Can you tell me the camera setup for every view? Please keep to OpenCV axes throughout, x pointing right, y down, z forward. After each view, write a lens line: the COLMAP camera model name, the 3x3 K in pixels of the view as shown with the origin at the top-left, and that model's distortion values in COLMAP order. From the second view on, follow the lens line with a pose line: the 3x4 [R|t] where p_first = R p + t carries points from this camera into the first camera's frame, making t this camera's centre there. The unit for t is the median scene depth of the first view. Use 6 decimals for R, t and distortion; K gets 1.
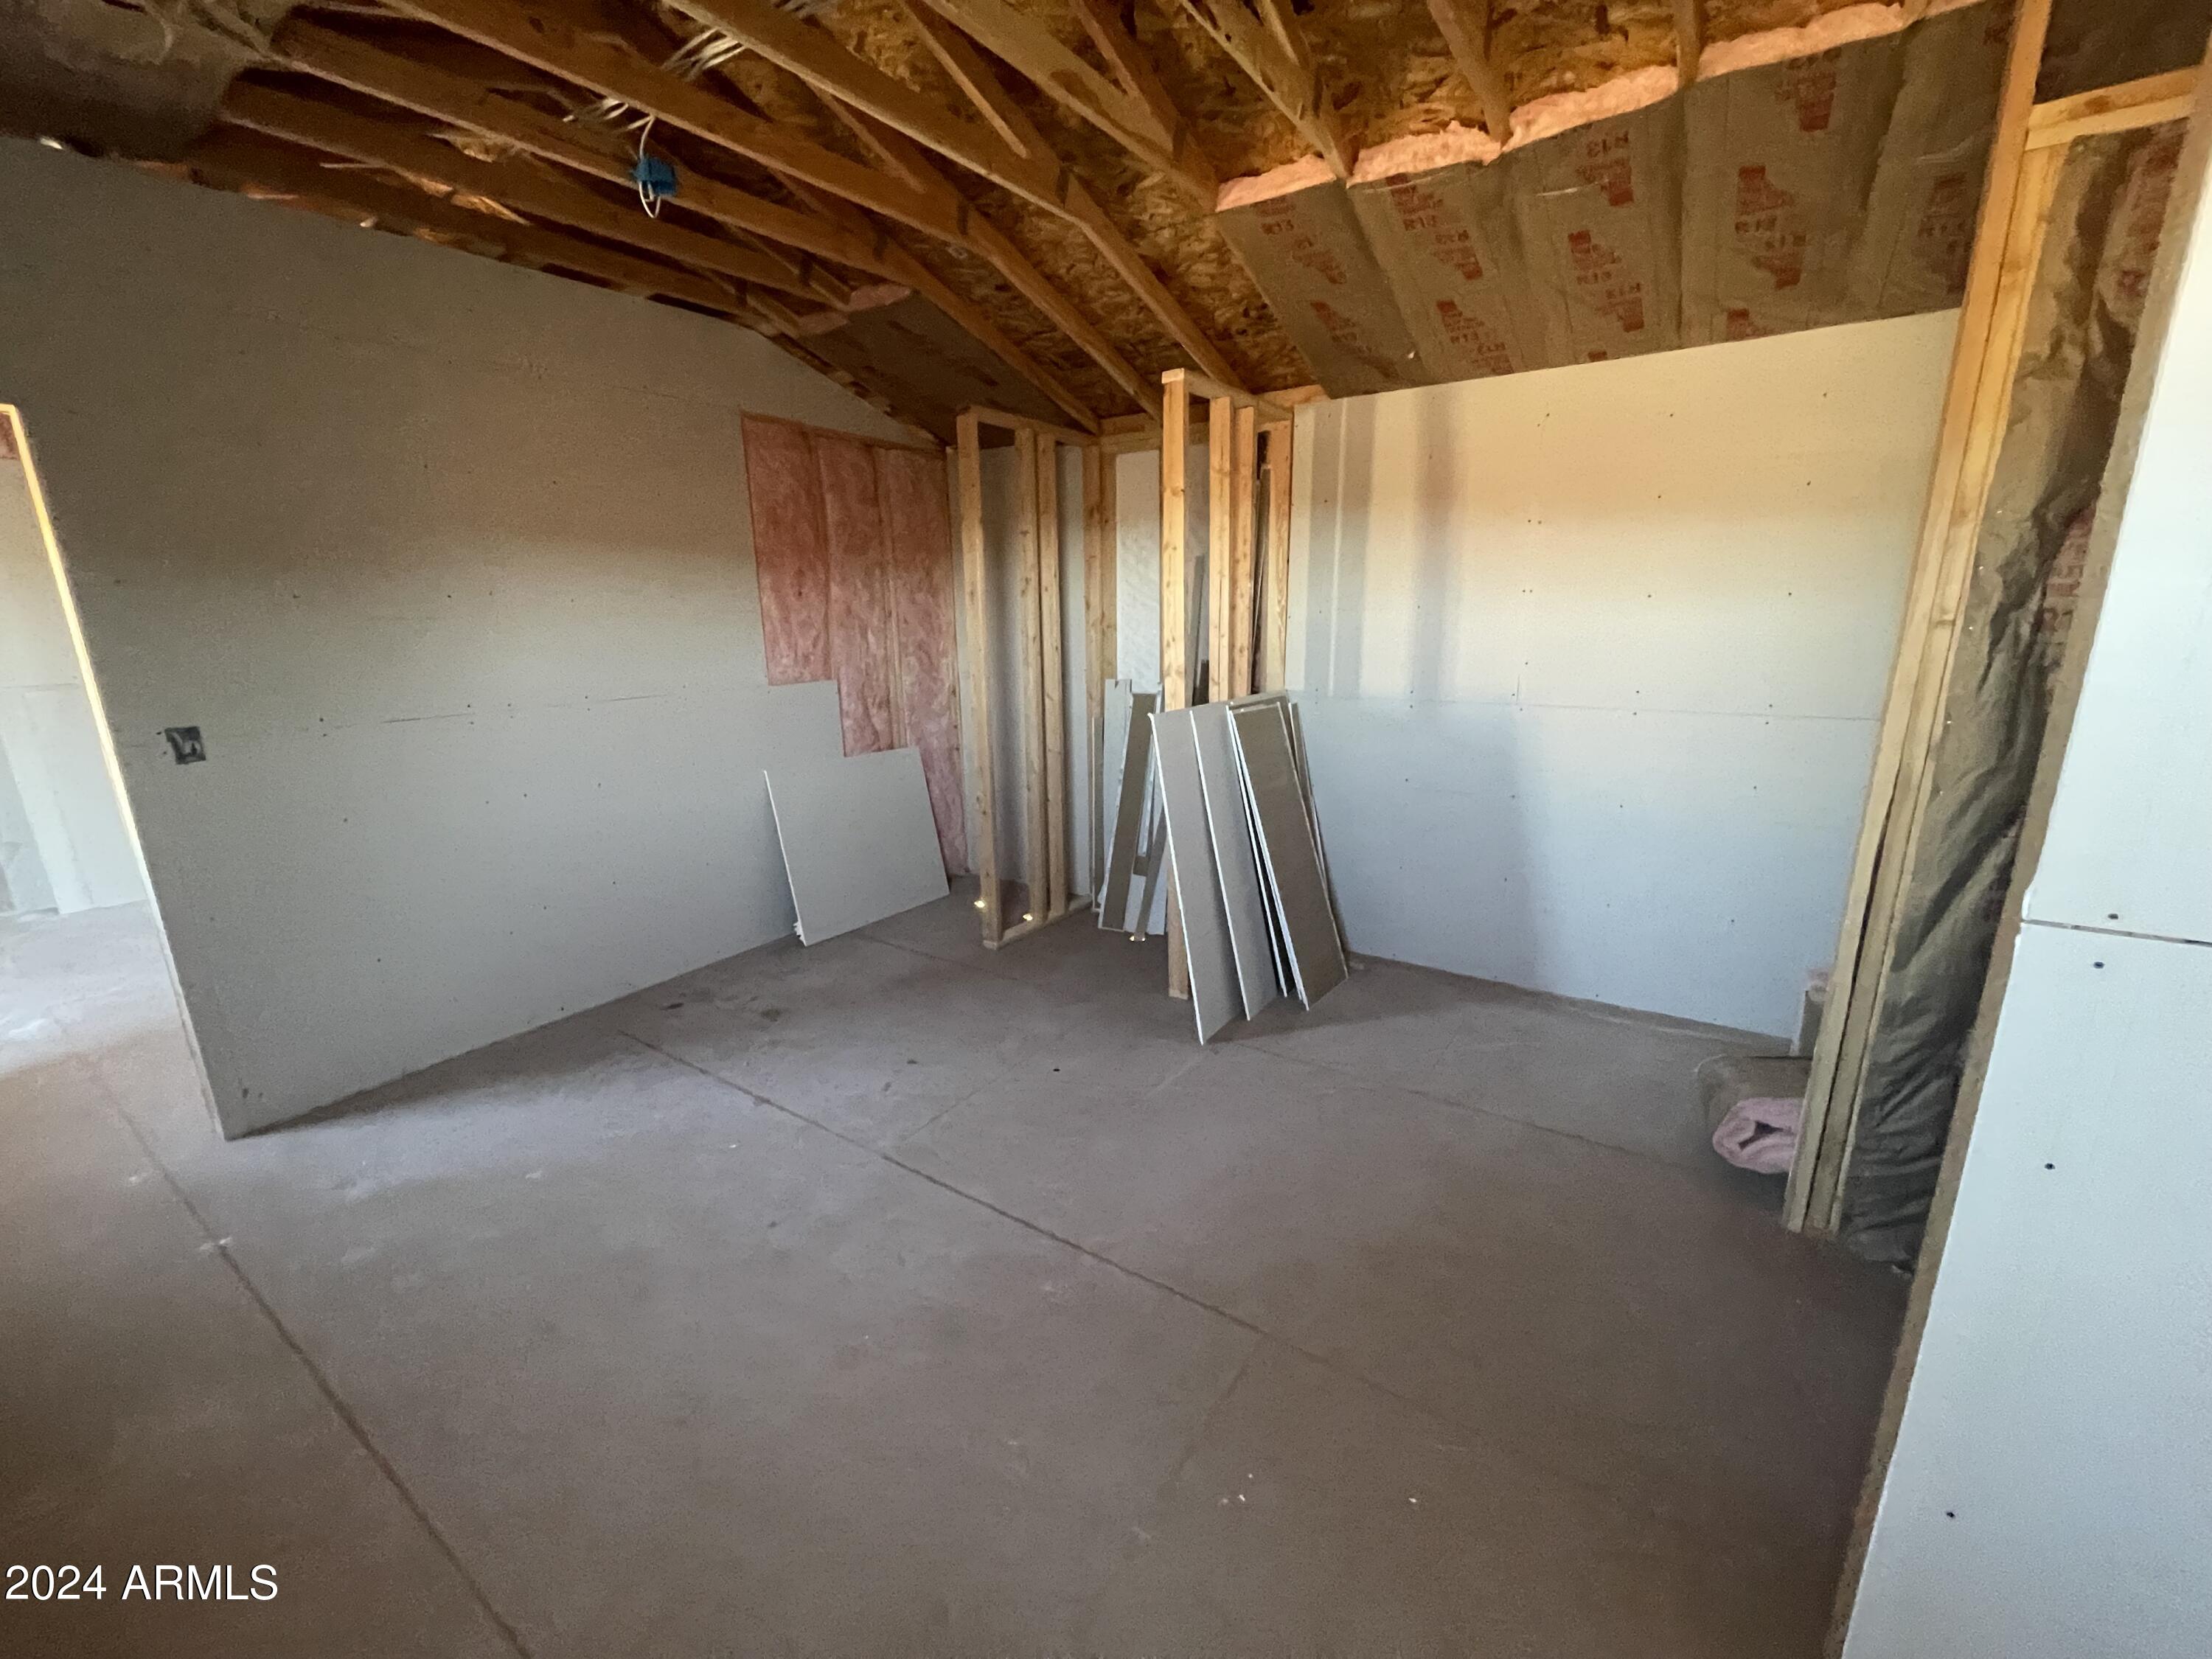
lens RADIAL K [[891.2, 0, 1096.9], [0, 891.2, 827.9], [0, 0, 1]] dist [-0.003119, 0.000153]
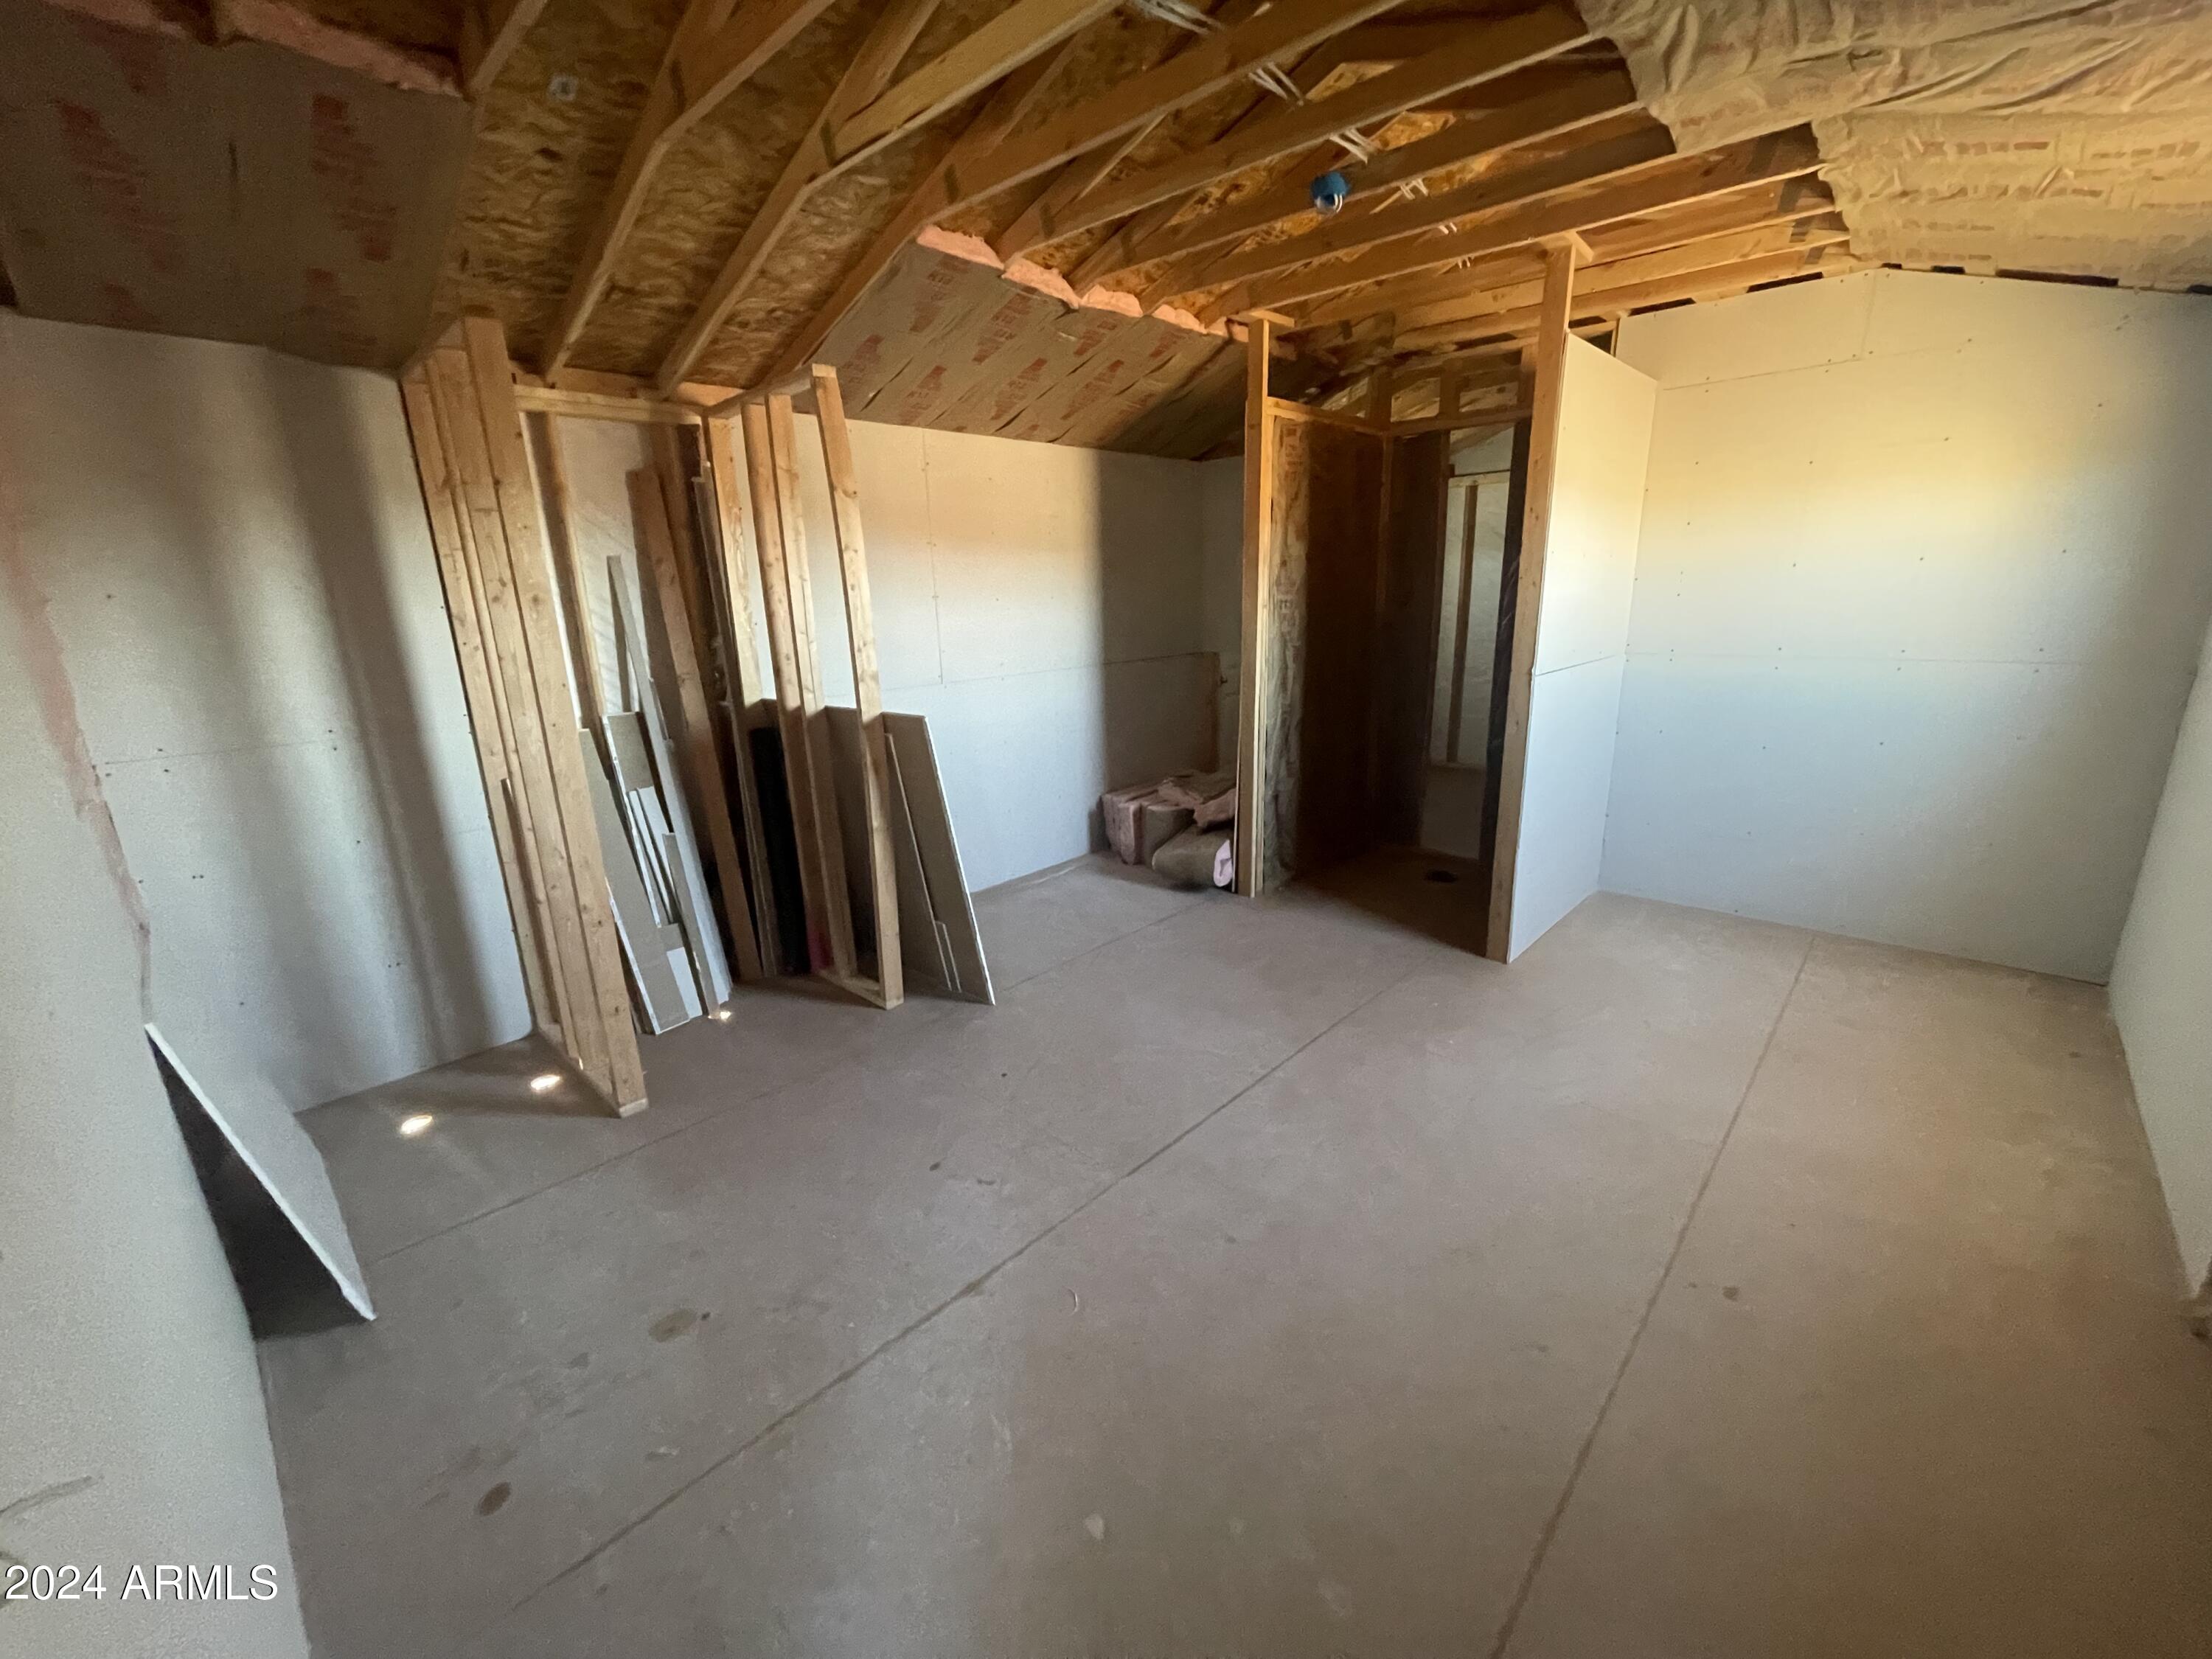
lens RADIAL K [[891.2, 0, 1096.2], [0, 891.2, 830.3], [0, 0, 1]] dist [-0.003119, 0.000153]
pose [[0.161278, -0.247951, 0.955254, -1.018919], [0.267131, 0.942761, 0.199607, -0.173425], [-0.950069, 0.222986, 0.218282, 0.701060]]
